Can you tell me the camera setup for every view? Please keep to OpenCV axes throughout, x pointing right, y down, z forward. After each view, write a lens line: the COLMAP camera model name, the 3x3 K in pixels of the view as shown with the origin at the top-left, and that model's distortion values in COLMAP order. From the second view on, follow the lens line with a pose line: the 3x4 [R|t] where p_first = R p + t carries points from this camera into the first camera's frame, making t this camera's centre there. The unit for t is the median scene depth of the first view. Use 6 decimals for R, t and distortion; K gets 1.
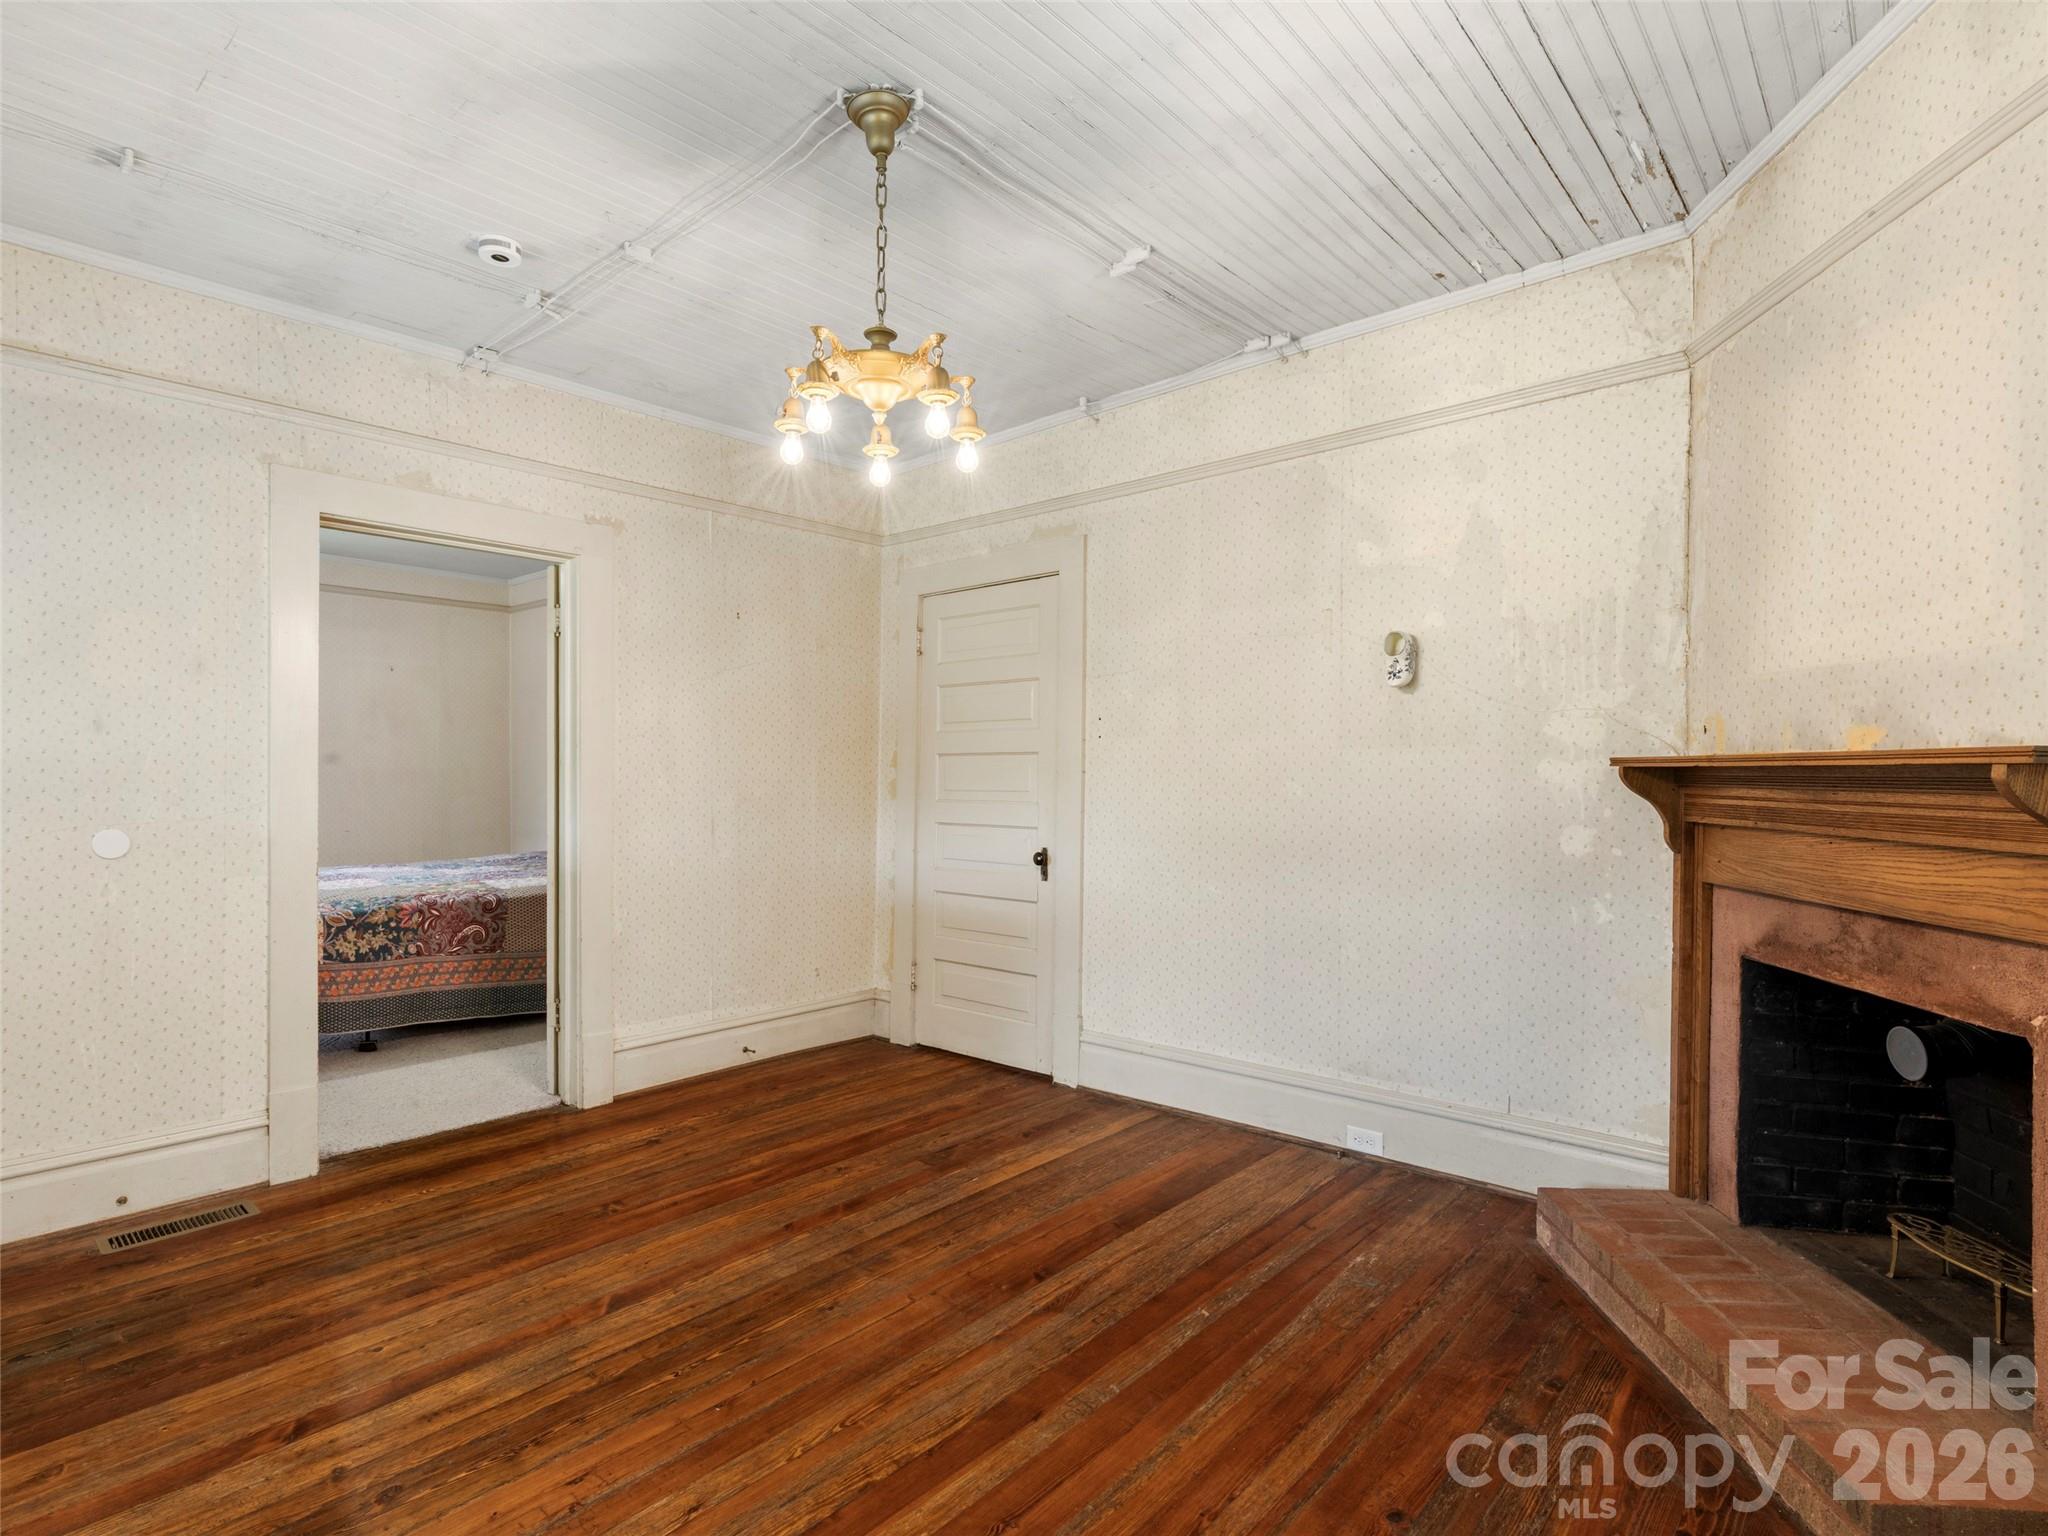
lens RADIAL K [[1049.2, 0, 1013.9], [0, 1049.2, 785.9], [0, 0, 1]] dist [-0.012997, 0.002720]
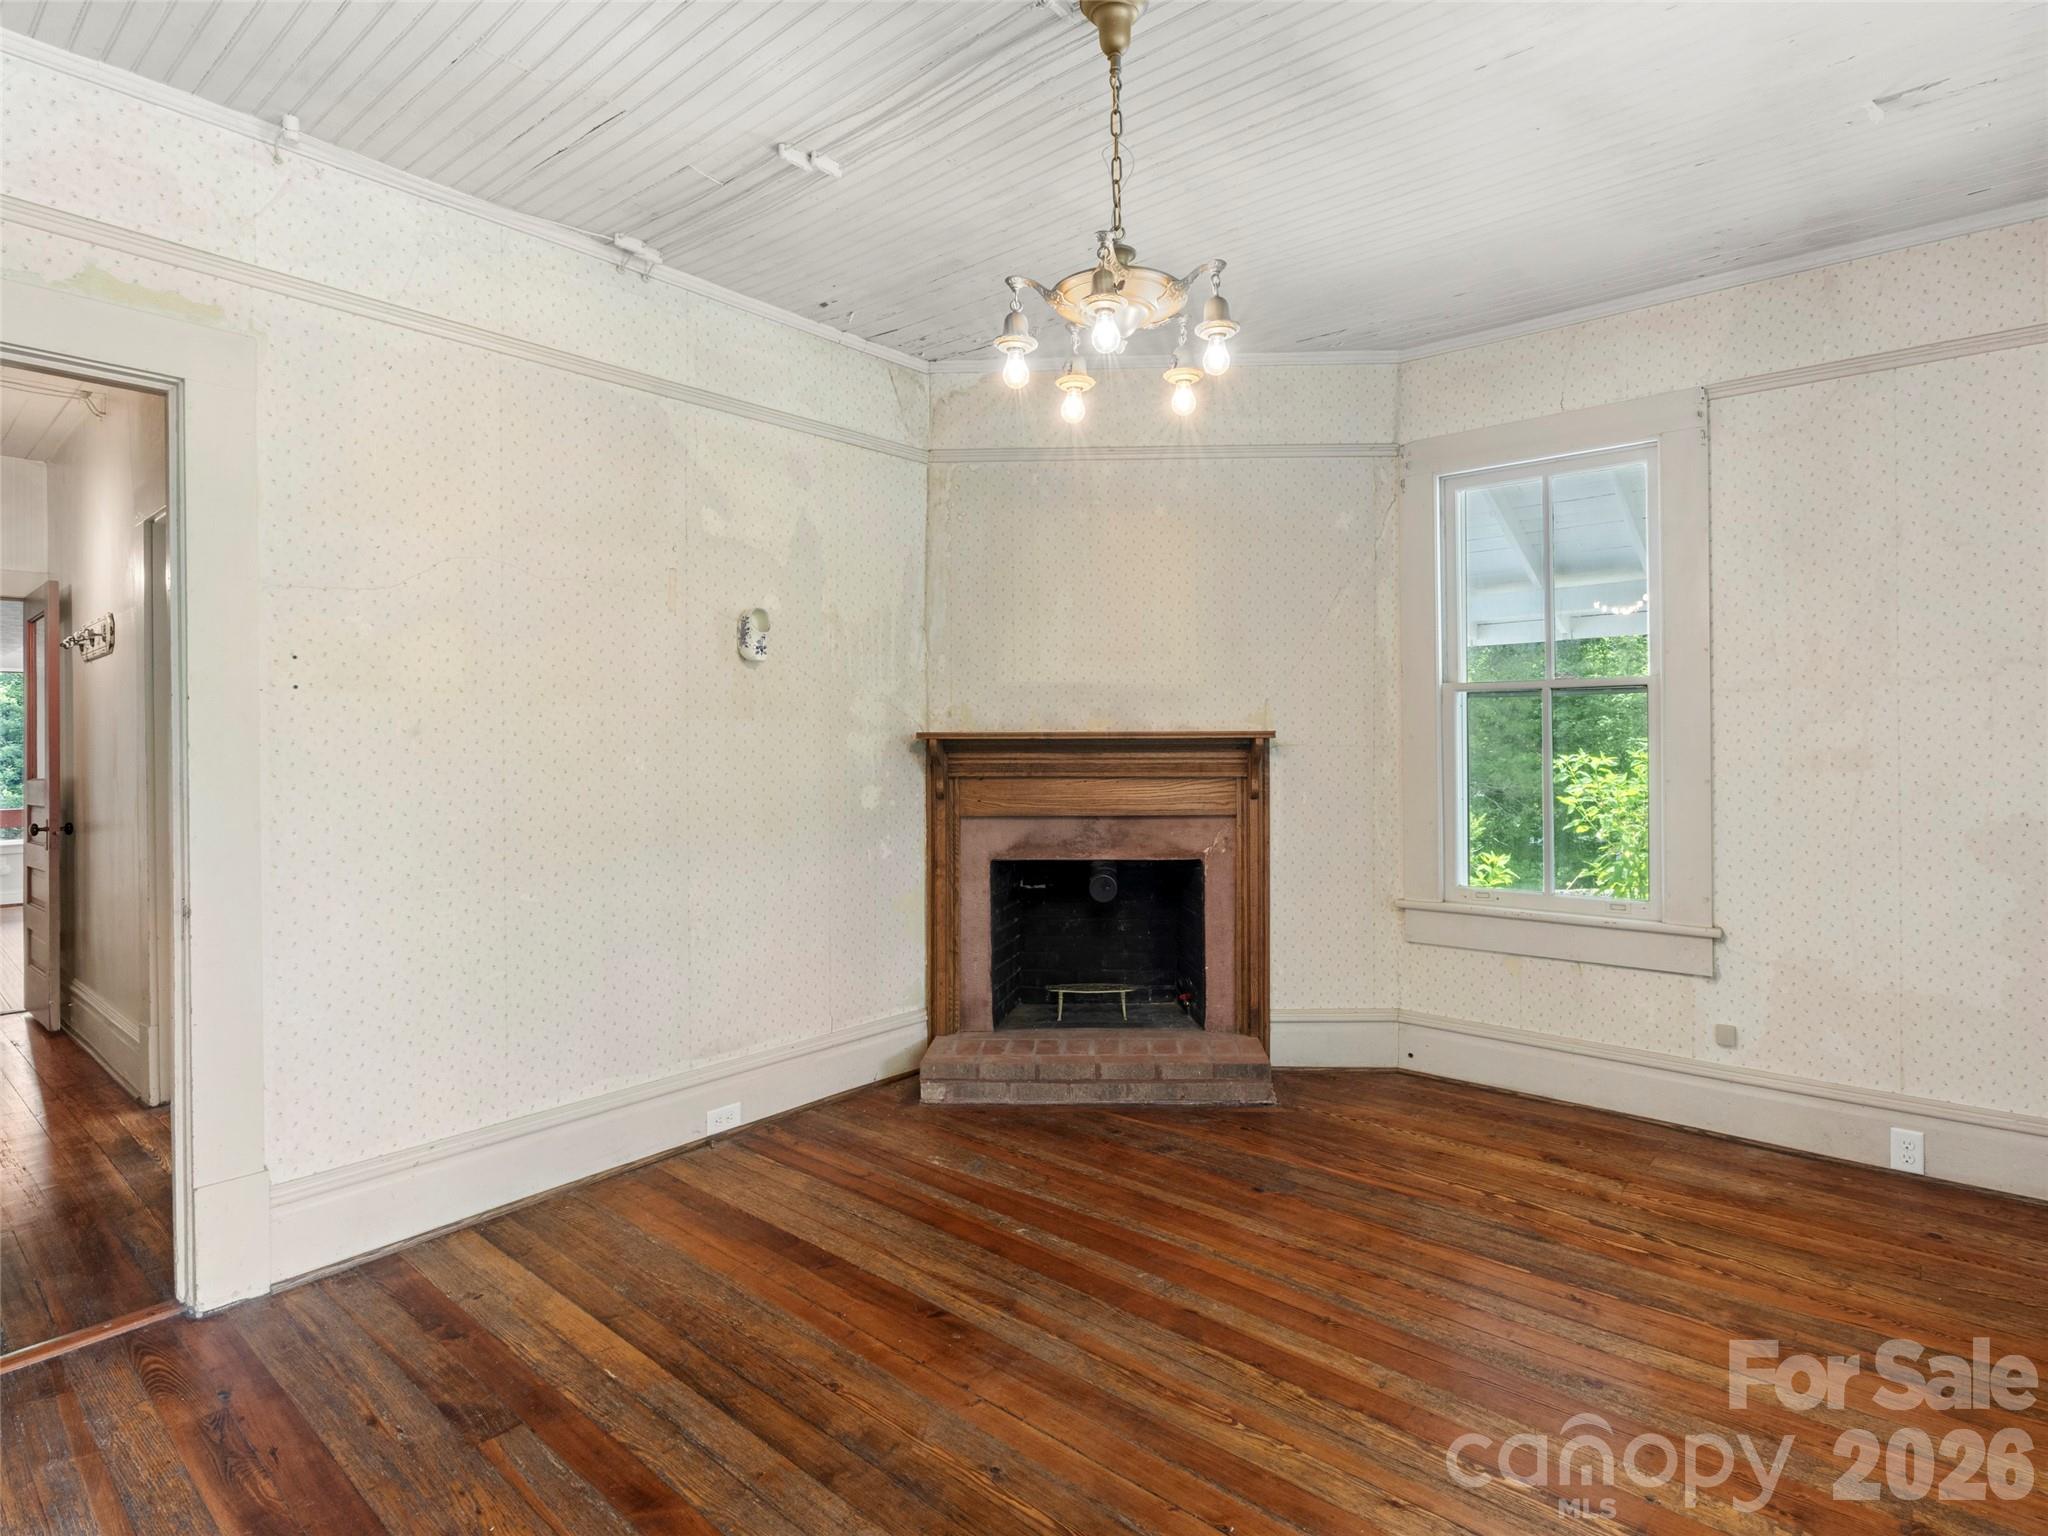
lens RADIAL K [[1049.2, 0, 1097.2], [0, 1049.2, 741.3], [0, 0, 1]] dist [-0.012997, 0.002720]
pose [[-0.067609, 0.001709, 0.997710, -0.904089], [0.017486, 0.999847, -0.000528, -0.012041], [-0.997559, 0.017410, -0.067628, 0.958700]]
